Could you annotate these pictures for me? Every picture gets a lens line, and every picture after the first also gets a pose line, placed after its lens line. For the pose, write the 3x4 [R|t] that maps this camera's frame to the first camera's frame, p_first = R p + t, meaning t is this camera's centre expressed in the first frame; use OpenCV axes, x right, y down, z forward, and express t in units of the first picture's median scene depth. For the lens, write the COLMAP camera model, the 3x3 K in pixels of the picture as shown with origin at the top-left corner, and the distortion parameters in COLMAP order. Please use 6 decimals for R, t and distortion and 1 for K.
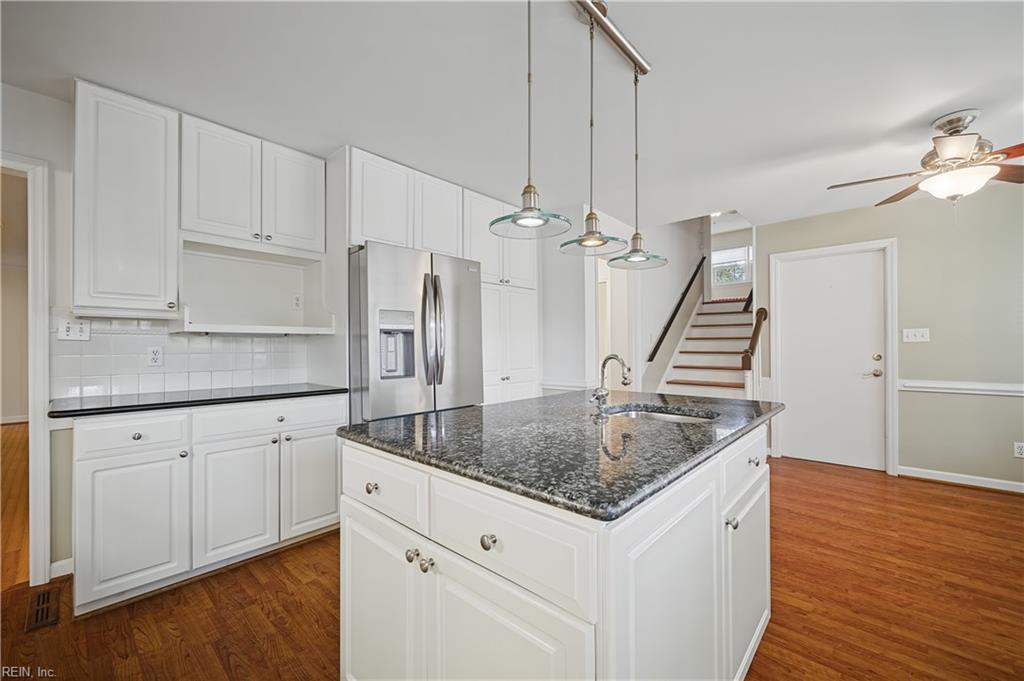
lens RADIAL K [[408.5, 0, 515.2], [0, 408.5, 342.3], [0, 0, 1]] dist [-0.000964, -0.000654]
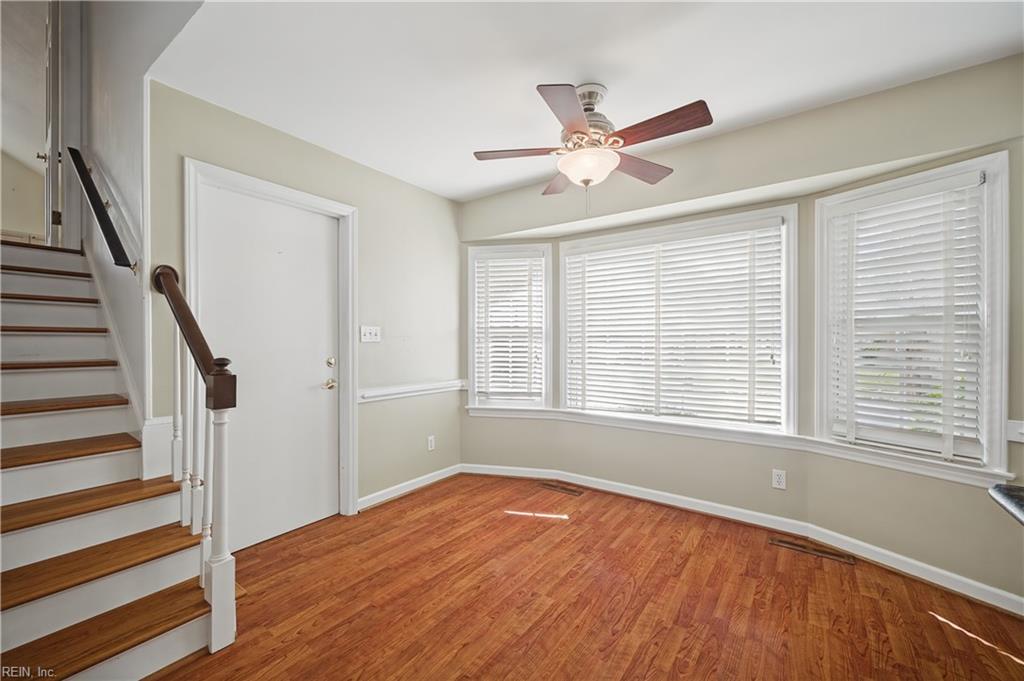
lens RADIAL K [[408.5, 0, 506.6], [0, 408.5, 341.9], [0, 0, 1]] dist [-0.000964, -0.000654]
pose [[-0.096178, 0.005315, 0.995350, 0.132886], [-0.004651, 0.999972, -0.005789, 0.002632], [-0.995353, -0.005186, -0.096151, 0.802441]]
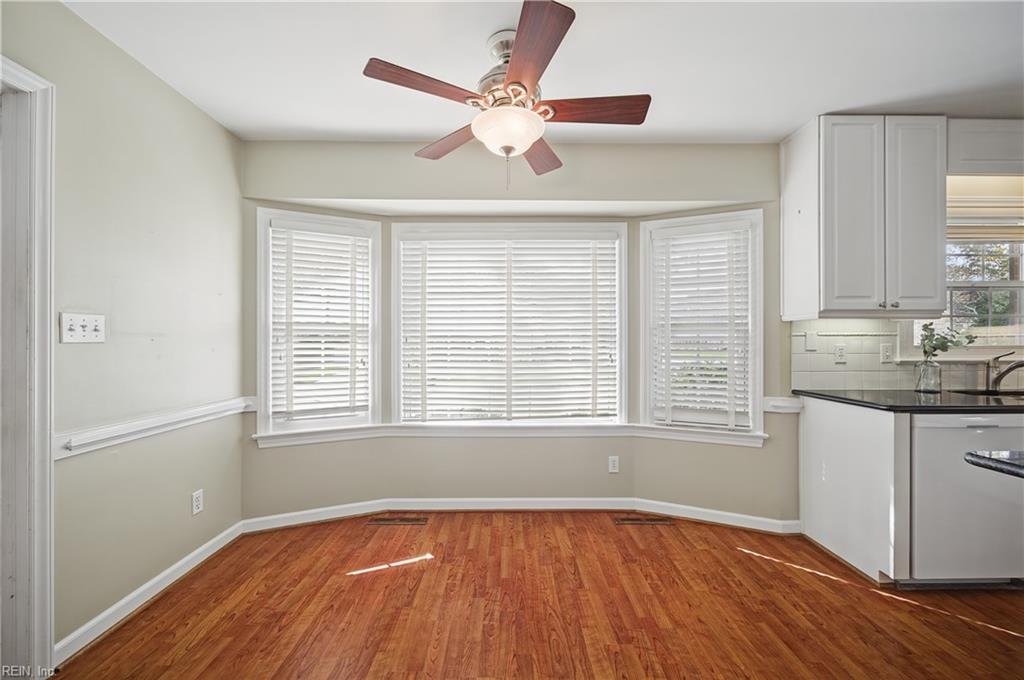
lens RADIAL K [[408.5, 0, 517.5], [0, 408.5, 339.7], [0, 0, 1]] dist [-0.000964, -0.000654]
pose [[-0.672602, 0.011915, 0.739908, 0.331613], [0.000612, 0.999879, -0.015545, 0.003323], [-0.740004, -0.010003, -0.672528, 0.945287]]
